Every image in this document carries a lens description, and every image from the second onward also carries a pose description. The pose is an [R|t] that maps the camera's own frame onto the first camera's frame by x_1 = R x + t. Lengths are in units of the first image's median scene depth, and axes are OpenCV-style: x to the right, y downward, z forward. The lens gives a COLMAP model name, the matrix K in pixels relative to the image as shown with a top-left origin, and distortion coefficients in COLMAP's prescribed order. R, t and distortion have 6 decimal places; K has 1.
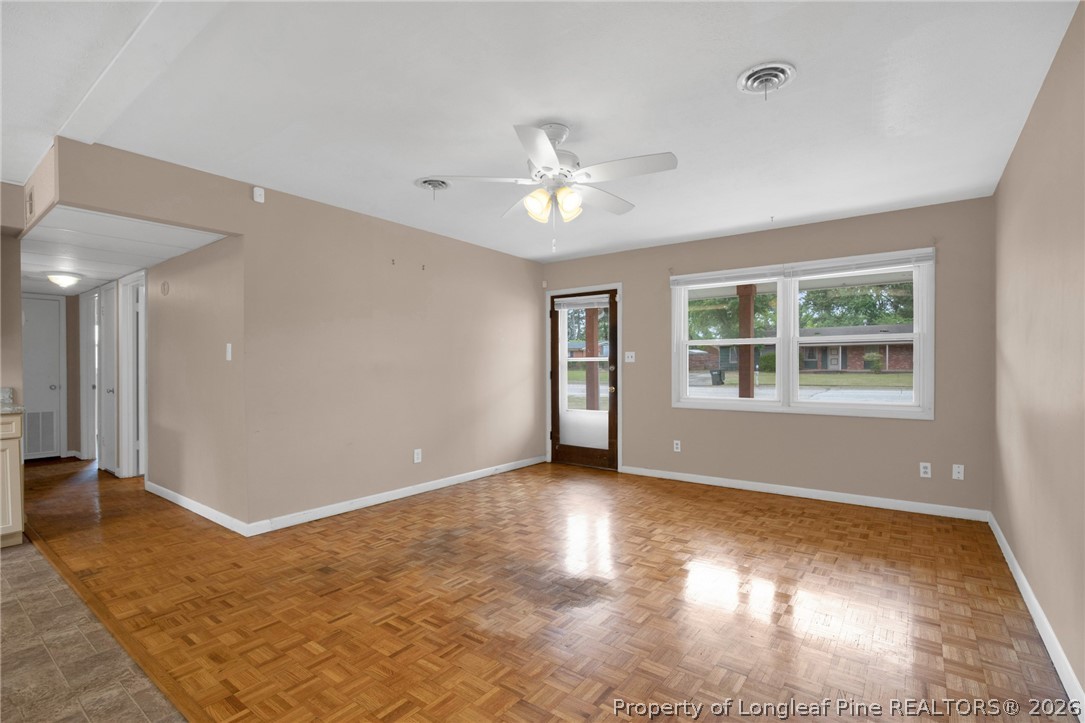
lens RADIAL K [[510.6, 0, 549.5], [0, 510.6, 364.1], [0, 0, 1]] dist [-0.009572, 0.004085]
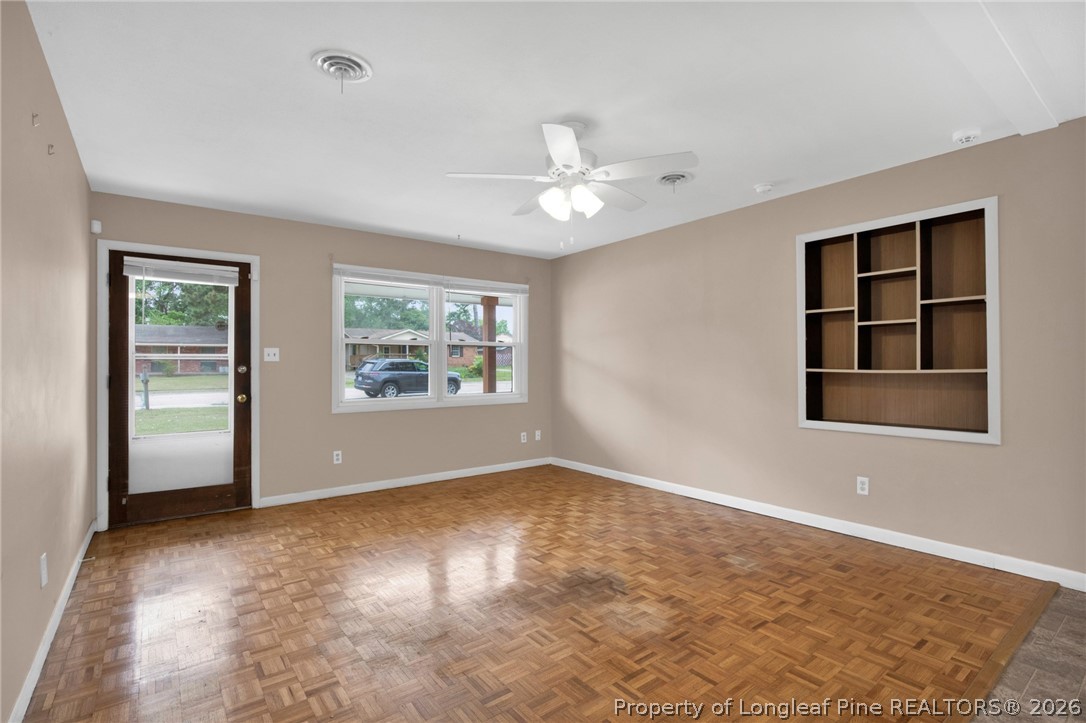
lens RADIAL K [[511.1, 0, 551.3], [0, 511.1, 362.5], [0, 0, 1]] dist [-0.009572, 0.004085]
pose [[0.275659, 0.006248, 0.961235, -0.643311], [0.001264, 0.999976, -0.006862, 0.004678], [-0.961255, 0.003106, 0.275645, 0.523718]]
